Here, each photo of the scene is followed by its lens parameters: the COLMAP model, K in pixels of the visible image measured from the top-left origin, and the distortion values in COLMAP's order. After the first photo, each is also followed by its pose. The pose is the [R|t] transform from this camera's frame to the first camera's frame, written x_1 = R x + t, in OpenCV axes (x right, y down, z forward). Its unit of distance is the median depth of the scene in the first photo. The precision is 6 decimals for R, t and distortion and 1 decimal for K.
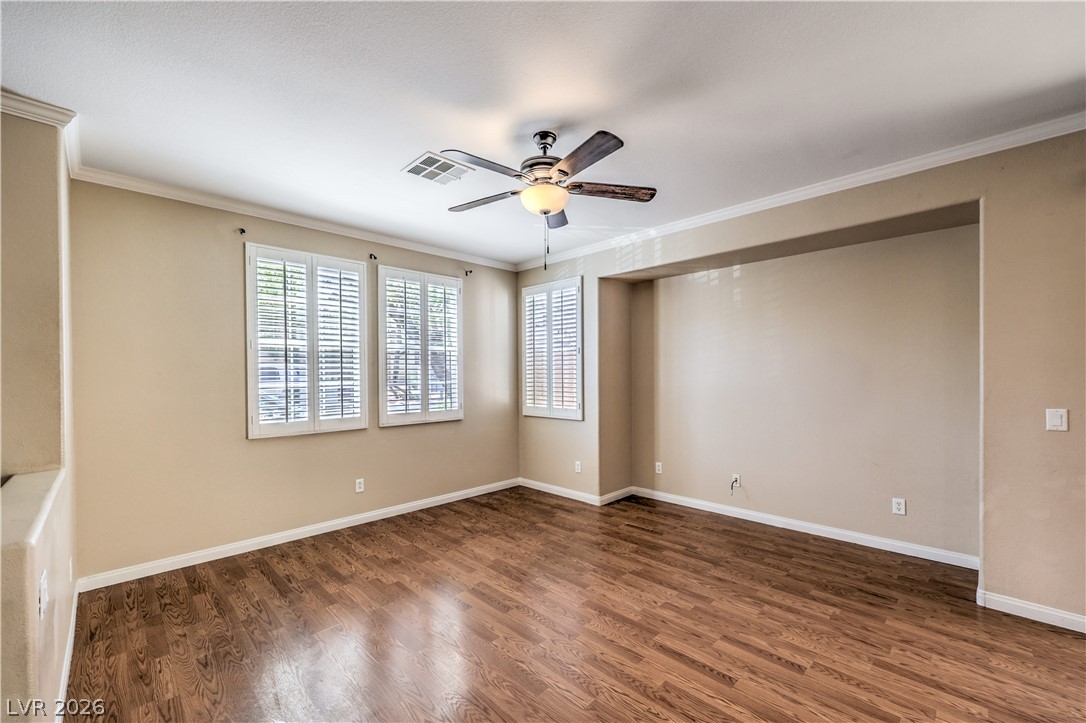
lens RADIAL K [[444.0, 0, 545.5], [0, 444.0, 373.4], [0, 0, 1]] dist [-0.001561, -0.000191]
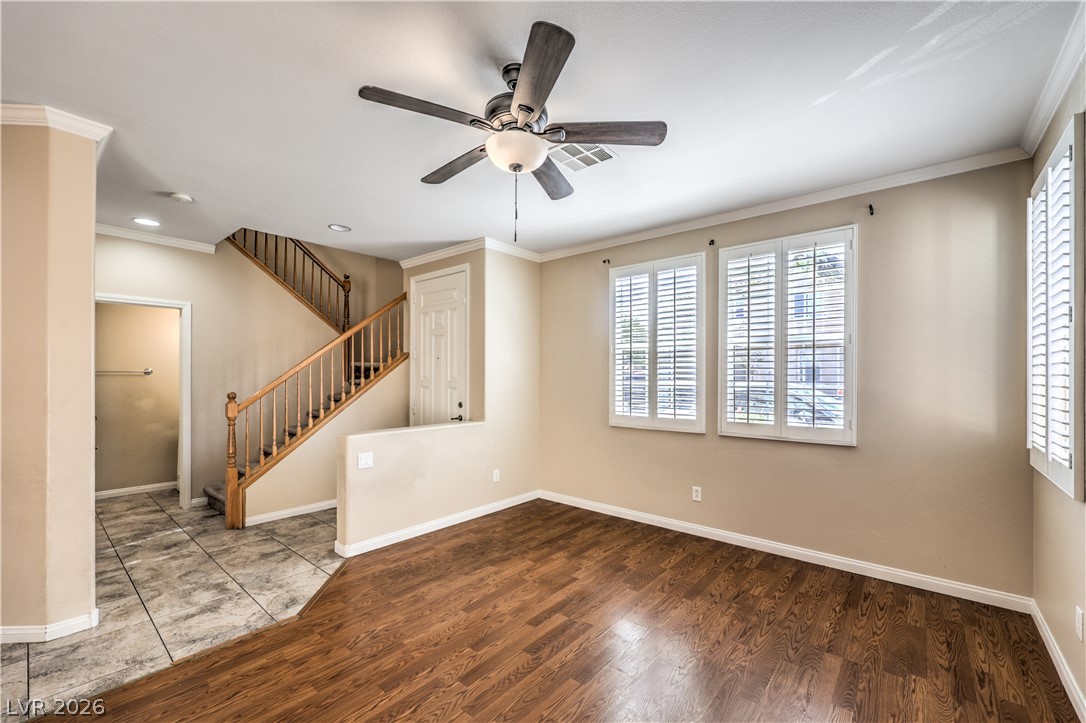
lens RADIAL K [[444.0, 0, 545.5], [0, 444.0, 373.4], [0, 0, 1]] dist [-0.001561, -0.000191]
pose [[0.081416, 0.002669, -0.996677, 0.503593], [-0.002721, 0.999993, 0.002455, -0.001317], [0.996677, 0.002512, 0.081422, 0.633639]]
